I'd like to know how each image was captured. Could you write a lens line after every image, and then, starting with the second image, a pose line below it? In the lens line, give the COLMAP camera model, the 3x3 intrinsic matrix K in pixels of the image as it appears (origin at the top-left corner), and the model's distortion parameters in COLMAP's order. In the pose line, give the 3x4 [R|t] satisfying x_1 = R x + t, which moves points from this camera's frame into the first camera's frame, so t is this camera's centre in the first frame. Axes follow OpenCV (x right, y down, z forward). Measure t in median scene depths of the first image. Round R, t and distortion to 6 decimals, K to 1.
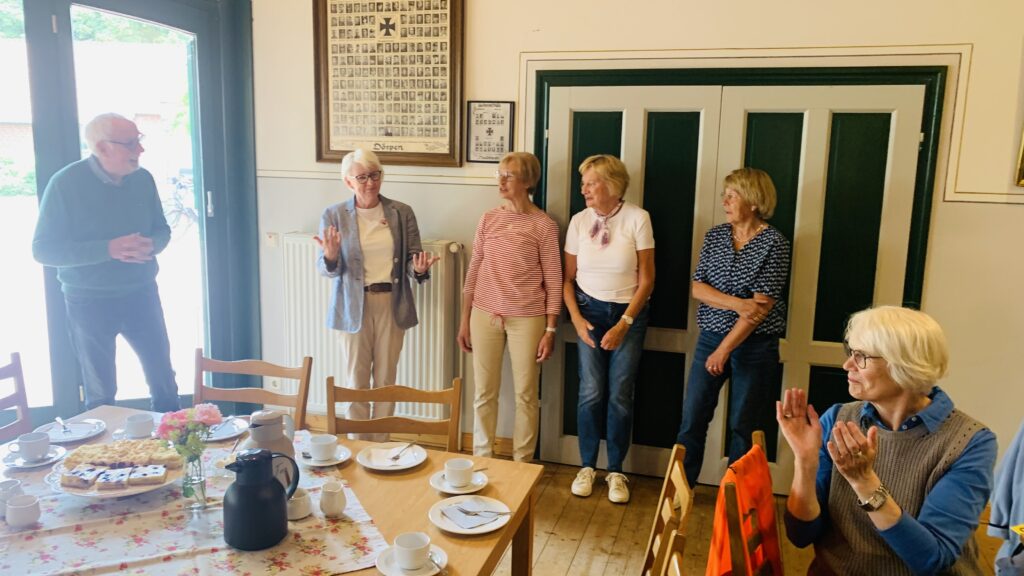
lens RADIAL K [[801.2, 0, 510.7], [0, 801.2, 287.8], [0, 0, 1]] dist [0.129139, -0.006988]
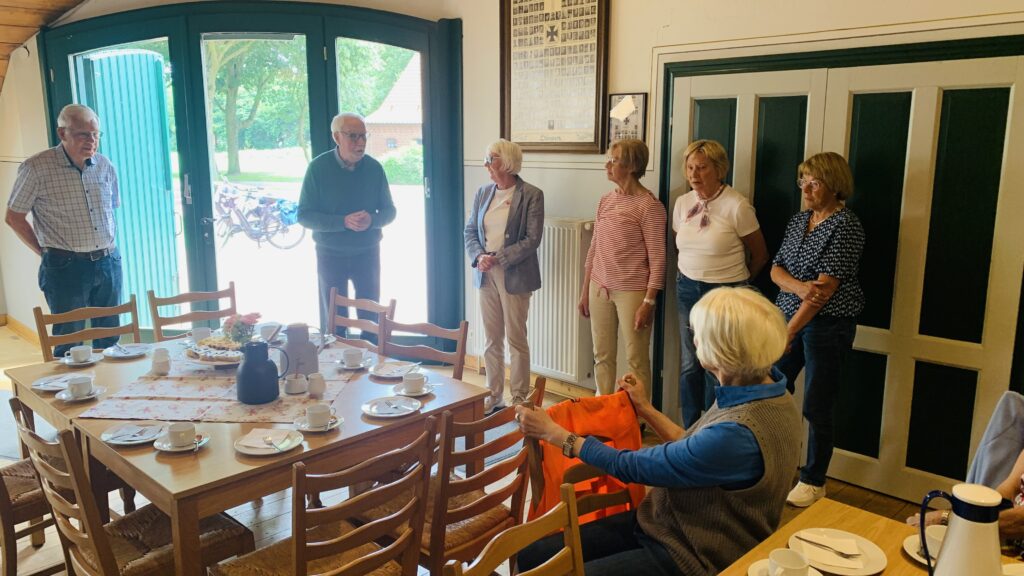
lens RADIAL K [[801.2, 0, 508.1], [0, 801.2, 287.6], [0, 0, 1]] dist [0.129139, -0.006988]
pose [[0.900260, 0.061579, -0.430975, 0.332466], [-0.058185, 0.998083, 0.021068, 0.019850], [0.431447, 0.006110, 0.902118, -0.068367]]
